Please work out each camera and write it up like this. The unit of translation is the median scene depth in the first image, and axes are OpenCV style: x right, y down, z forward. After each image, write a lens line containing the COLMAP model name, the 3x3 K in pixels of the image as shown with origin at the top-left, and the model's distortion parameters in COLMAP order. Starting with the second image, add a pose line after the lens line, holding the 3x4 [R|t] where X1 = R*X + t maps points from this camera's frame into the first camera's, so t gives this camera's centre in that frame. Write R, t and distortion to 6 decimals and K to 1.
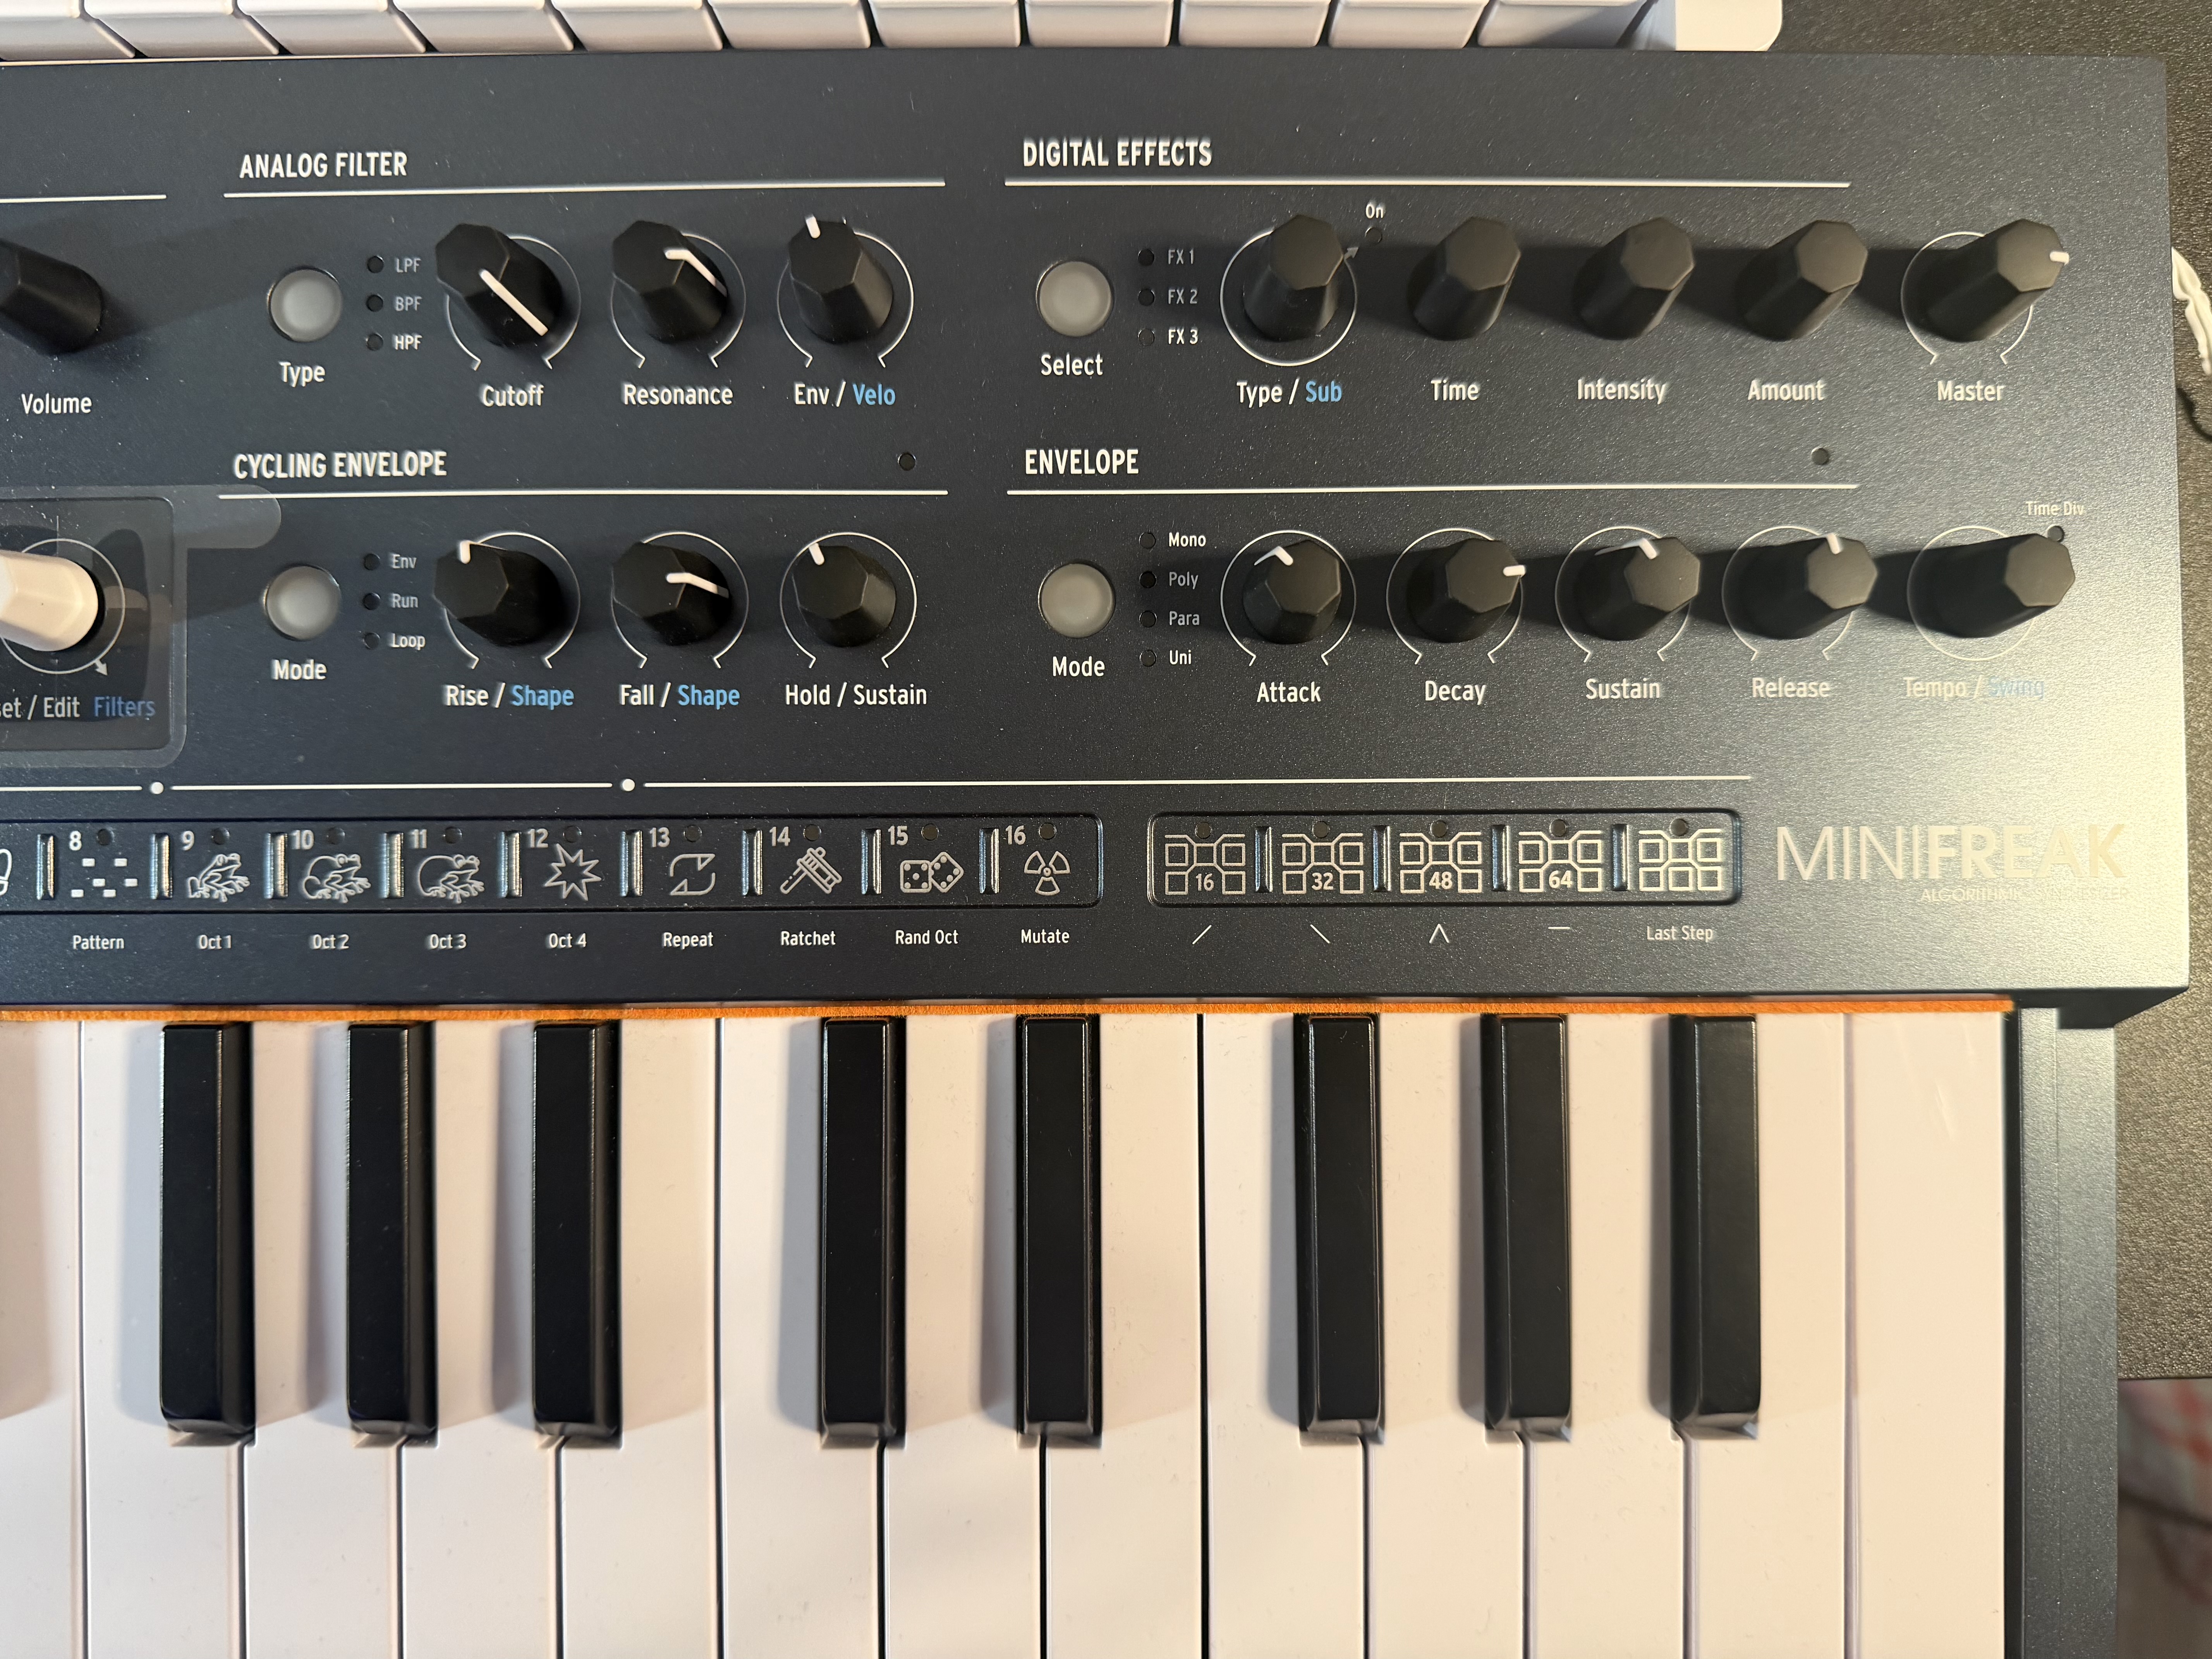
lens RADIAL K [[1623.4, 0, 1091.3], [0, 1623.4, 923.9], [0, 0, 1]] dist [-0.000439, -0.023251]
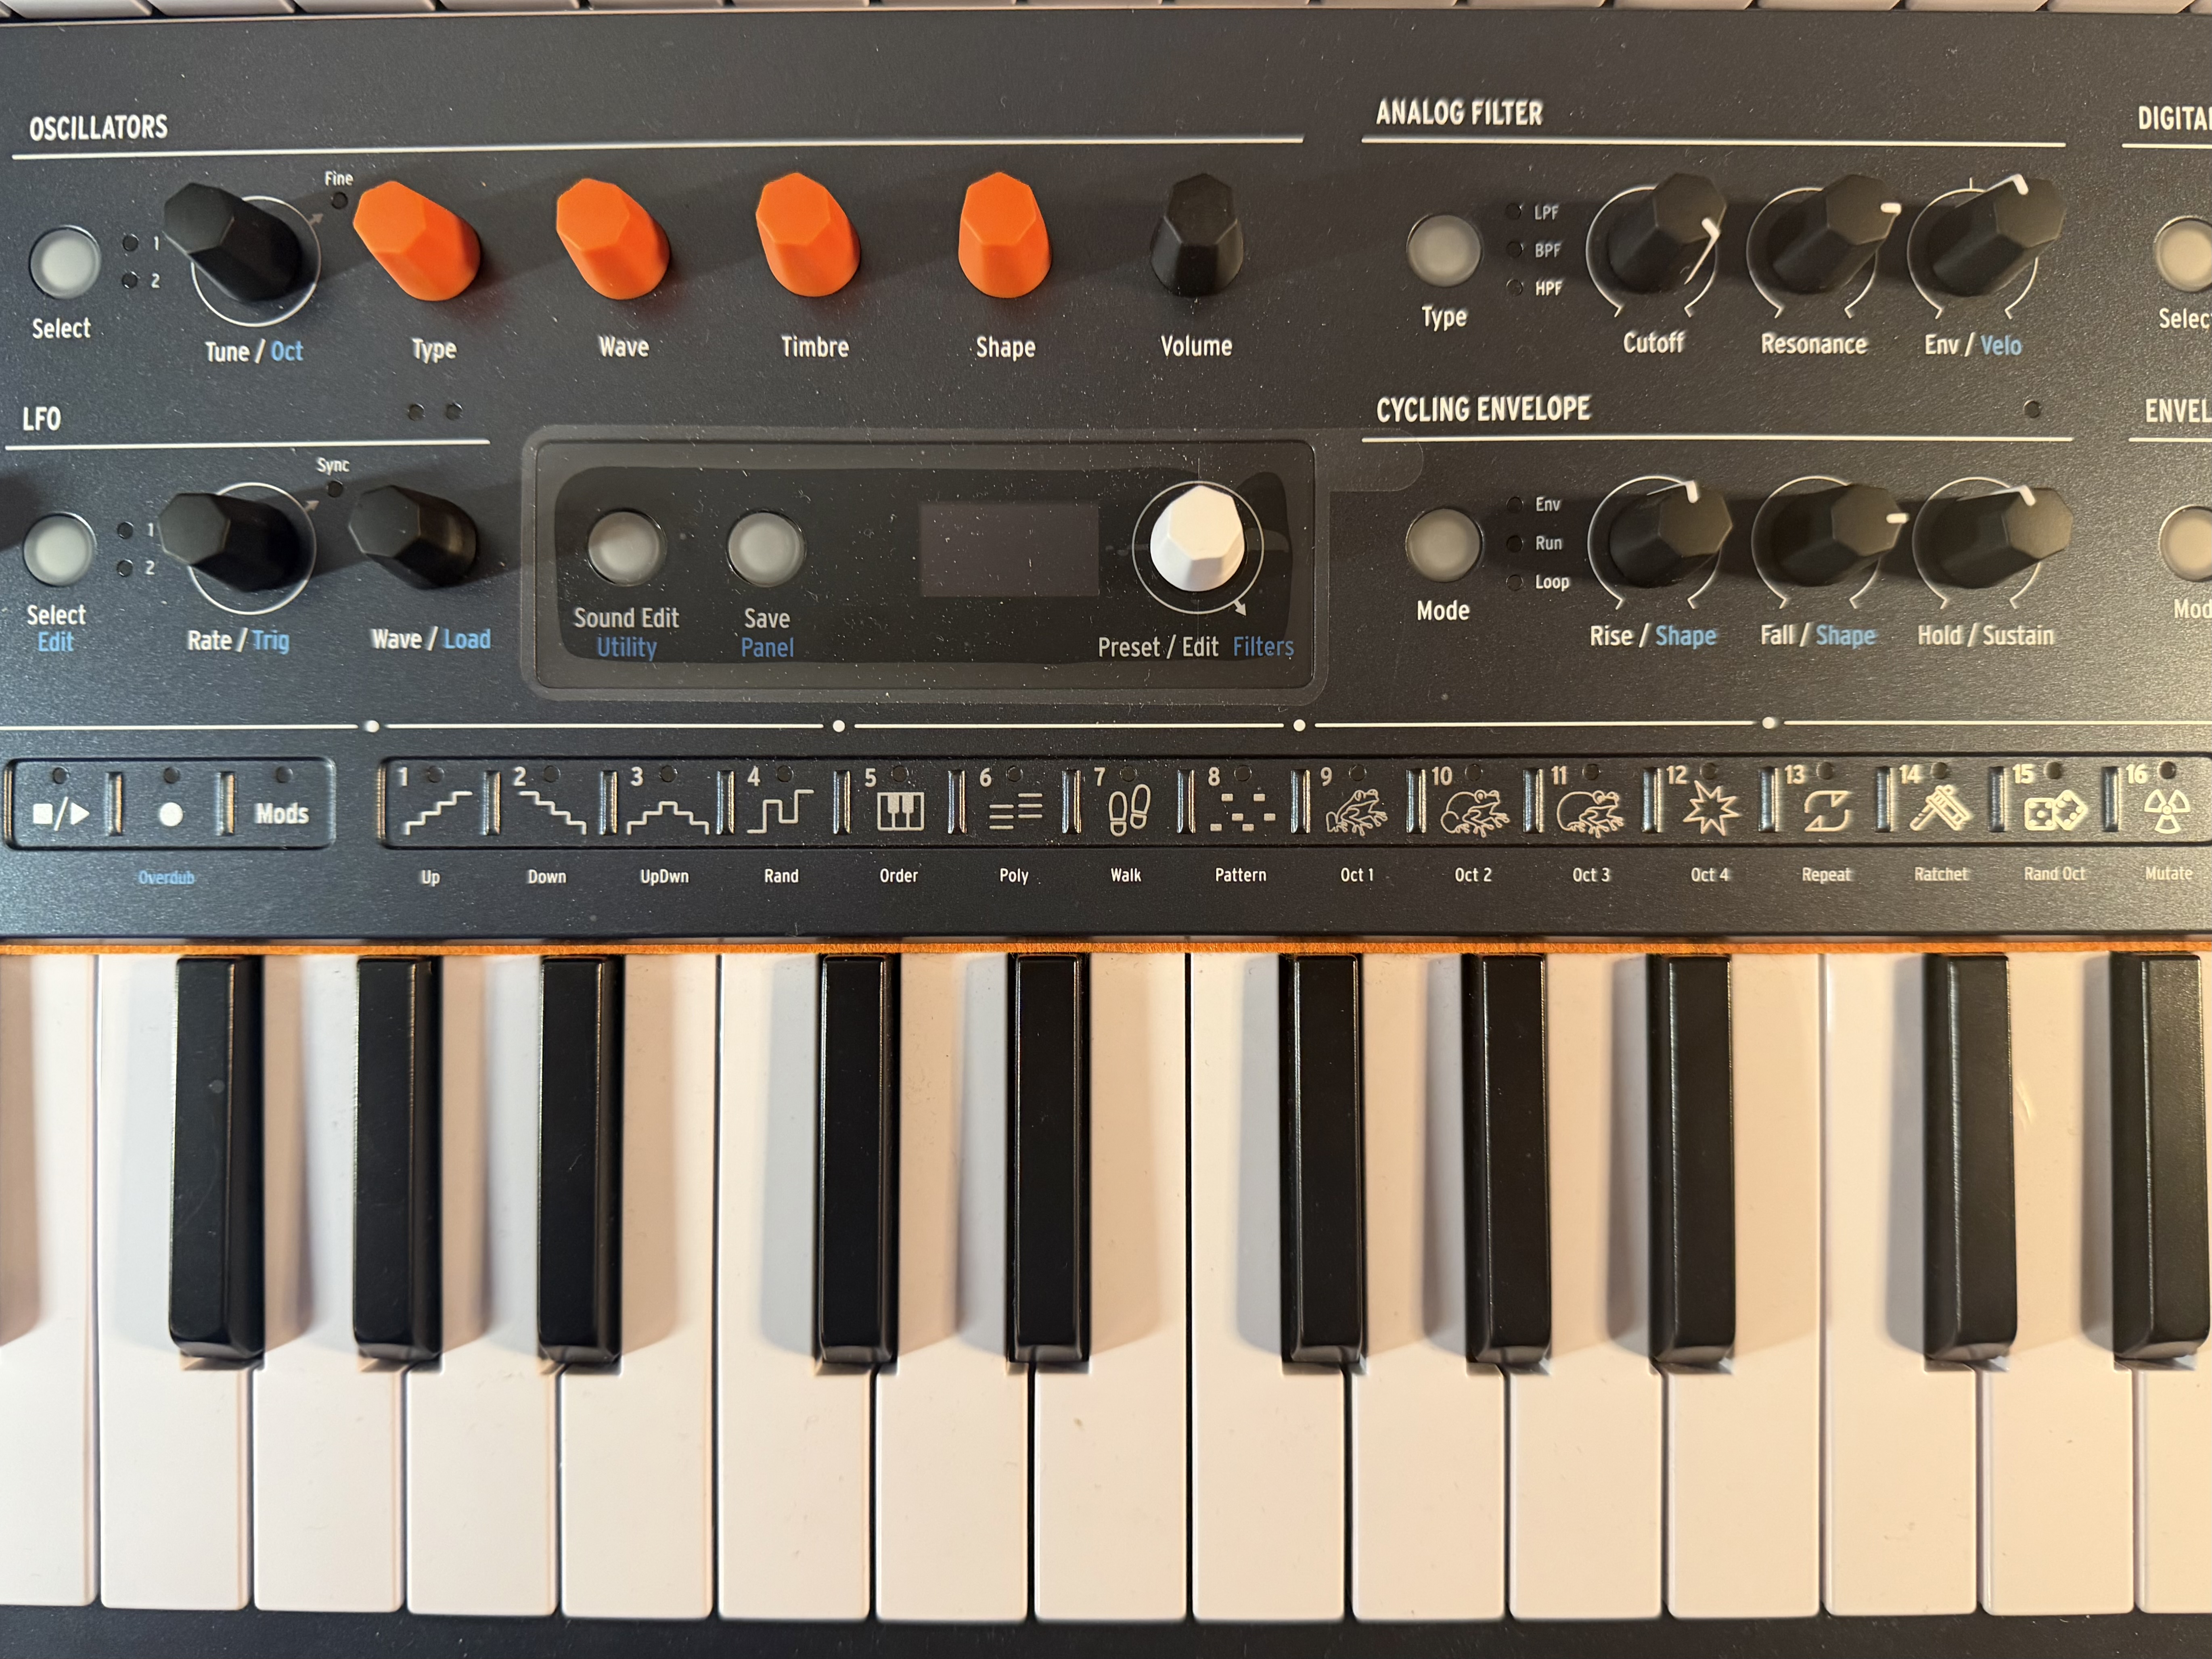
lens RADIAL K [[1579.6, 0, 1098.2], [0, 1579.6, 882.5], [0, 0, 1]] dist [0.053962, -0.126806]
pose [[0.999992, 0.003568, 0.001746, -0.707301], [-0.003589, 0.999921, 0.012031, 0.004624], [-0.001702, -0.012038, 0.999926, -0.005809]]
